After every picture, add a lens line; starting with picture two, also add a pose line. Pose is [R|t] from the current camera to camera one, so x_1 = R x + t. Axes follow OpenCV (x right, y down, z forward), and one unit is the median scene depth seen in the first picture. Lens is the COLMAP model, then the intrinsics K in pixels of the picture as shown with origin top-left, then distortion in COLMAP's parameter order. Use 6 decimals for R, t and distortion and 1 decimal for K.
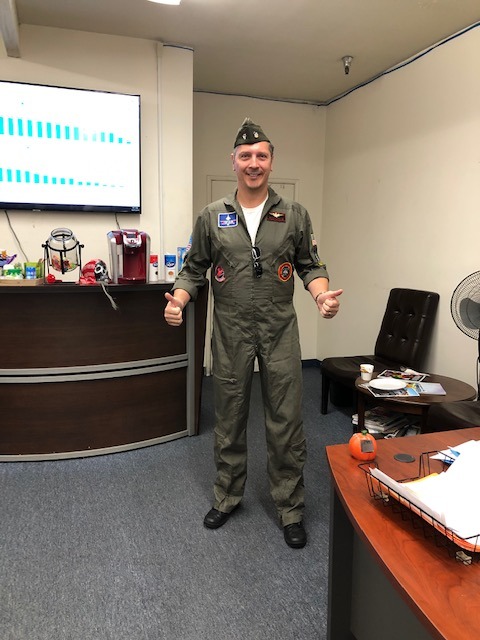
lens RADIAL K [[549.4, 0, 245.9], [0, 549.4, 316.0], [0, 0, 1]] dist [-0.002413, 0.014124]
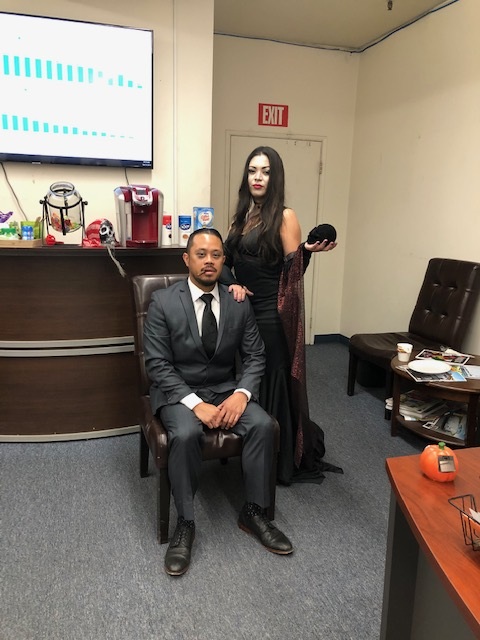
lens RADIAL K [[549.4, 0, 242.5], [0, 549.4, 318.7], [0, 0, 1]] dist [-0.002413, 0.014124]
pose [[0.999433, 0.019963, -0.027108, -0.019906], [-0.018275, 0.997961, 0.061151, -0.001325], [0.028274, -0.060621, 0.997760, 0.118356]]
